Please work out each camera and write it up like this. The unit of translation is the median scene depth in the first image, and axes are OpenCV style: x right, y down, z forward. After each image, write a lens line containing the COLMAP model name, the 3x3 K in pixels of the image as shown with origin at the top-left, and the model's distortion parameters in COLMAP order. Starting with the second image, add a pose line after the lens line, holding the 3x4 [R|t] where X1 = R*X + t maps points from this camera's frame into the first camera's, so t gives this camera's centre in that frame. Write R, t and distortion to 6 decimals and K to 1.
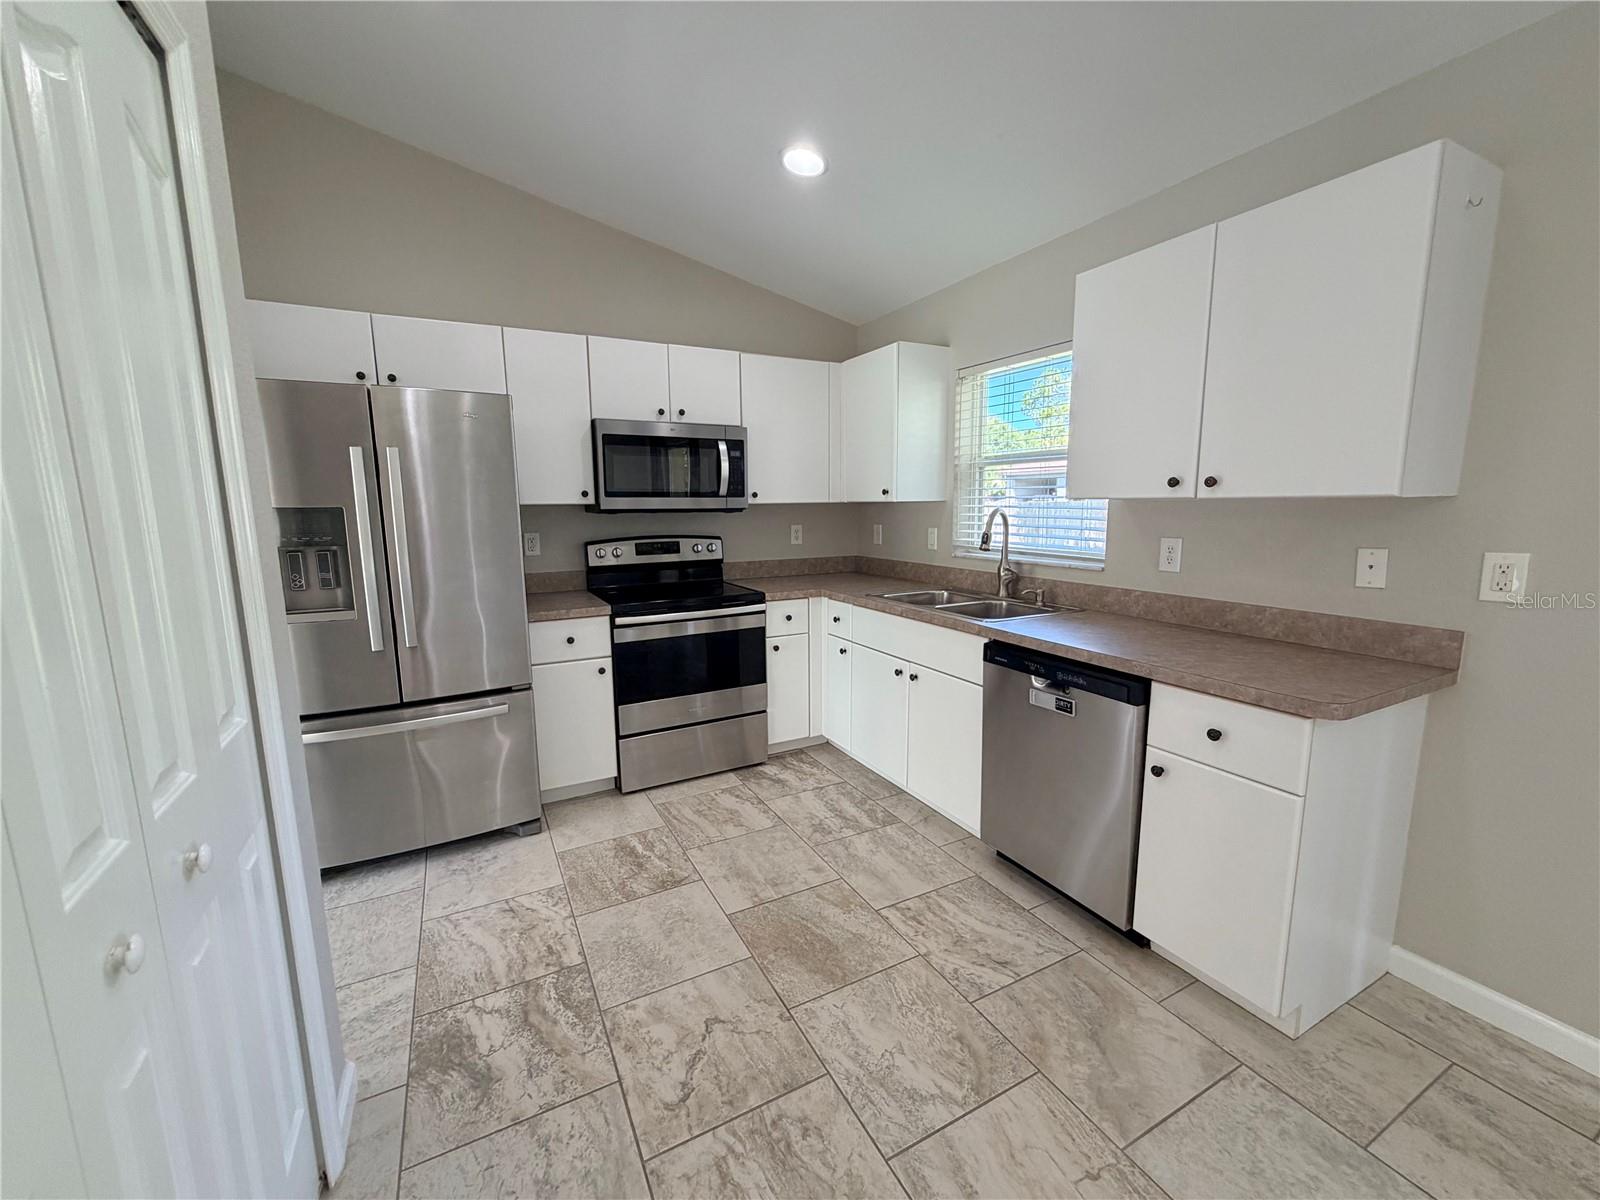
lens RADIAL K [[640.3, 0, 790.9], [0, 640.3, 600.0], [0, 0, 1]] dist [-0.000951, -0.000177]
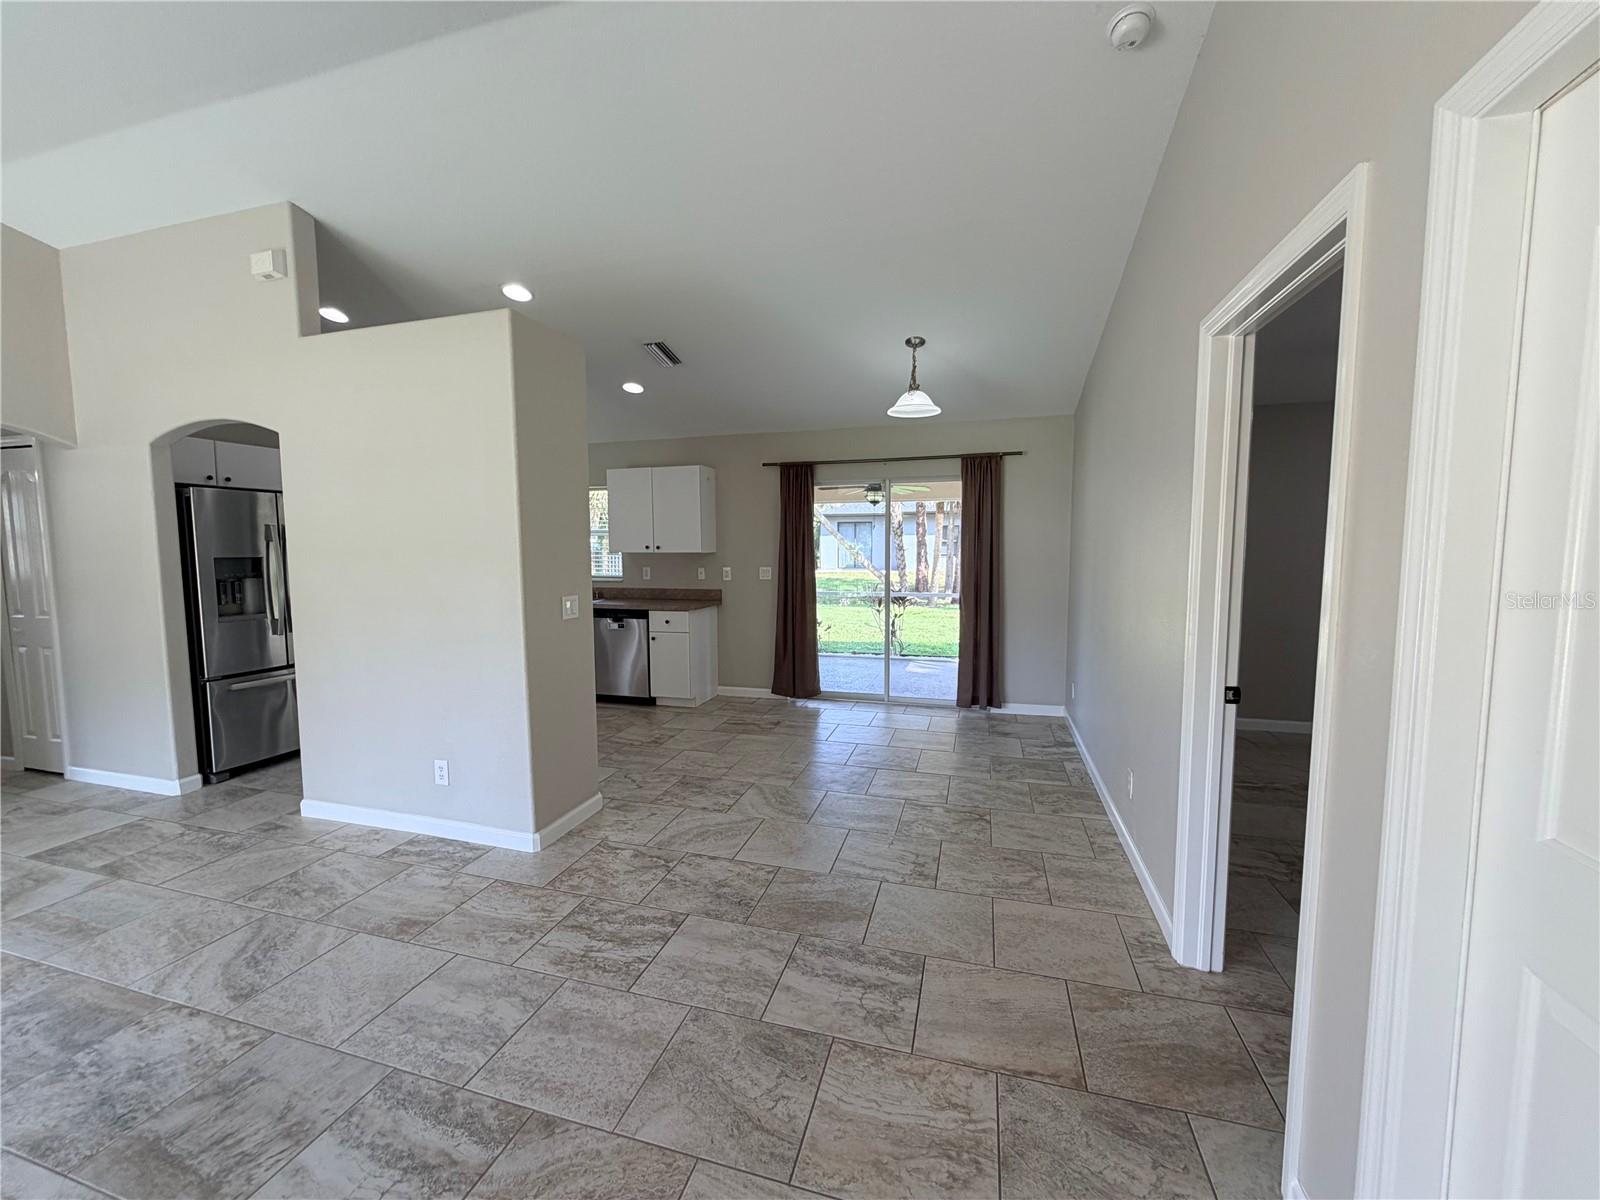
lens RADIAL K [[639.4, 0, 795.3], [0, 639.4, 600.1], [0, 0, 1]] dist [-0.000363, -0.000158]
pose [[0.690307, -0.053248, 0.721554, -0.988486], [0.107461, 0.993772, -0.029471, 0.202039], [-0.715492, 0.097883, 0.691730, -1.391469]]
